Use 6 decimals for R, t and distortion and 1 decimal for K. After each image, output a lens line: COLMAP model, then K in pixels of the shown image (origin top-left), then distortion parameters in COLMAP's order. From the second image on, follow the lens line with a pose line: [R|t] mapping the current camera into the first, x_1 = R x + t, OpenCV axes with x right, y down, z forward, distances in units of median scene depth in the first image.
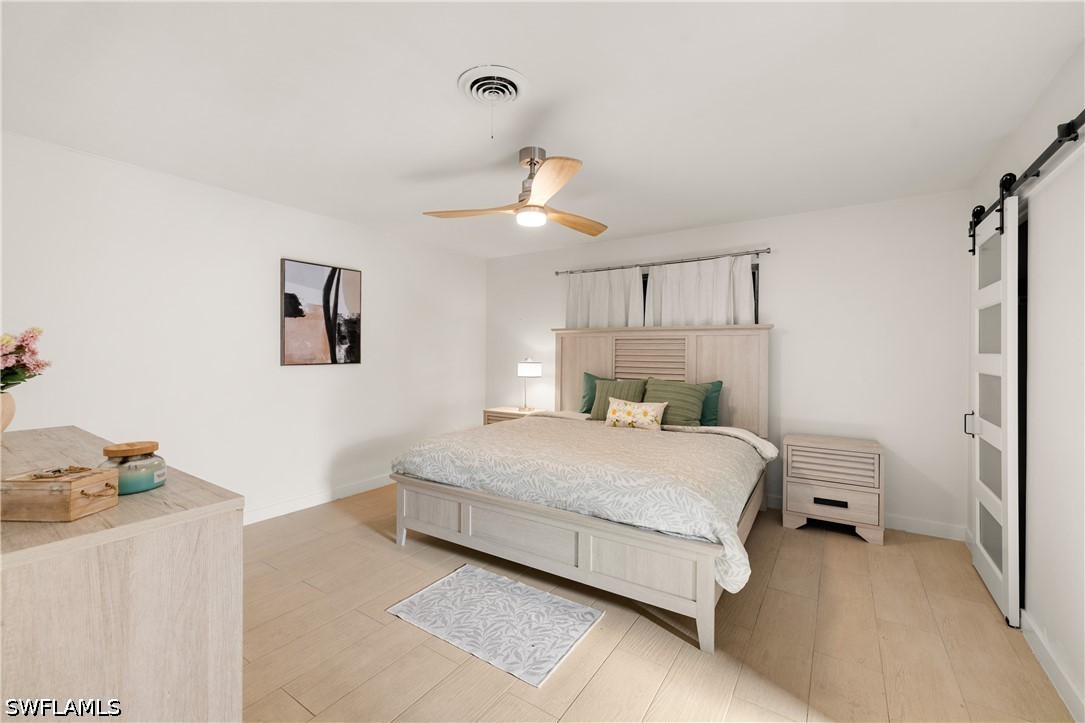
lens RADIAL K [[454.9, 0, 551.4], [0, 454.9, 345.6], [0, 0, 1]] dist [0.000629, -0.000242]
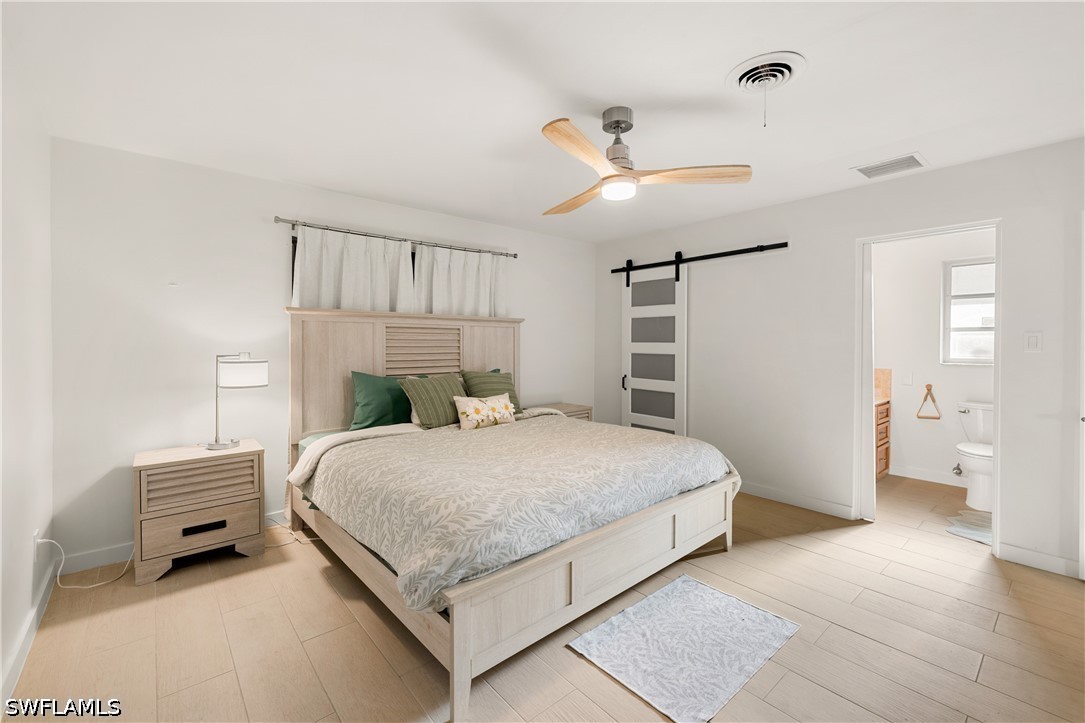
lens RADIAL K [[454.9, 0, 526.3], [0, 454.9, 343.4], [0, 0, 1]] dist [0.000629, -0.000242]
pose [[0.289270, -0.006665, 0.957224, -0.621854], [-0.011936, 0.999873, 0.010569, 0.004405], [-0.957173, -0.014482, 0.289154, 0.613328]]
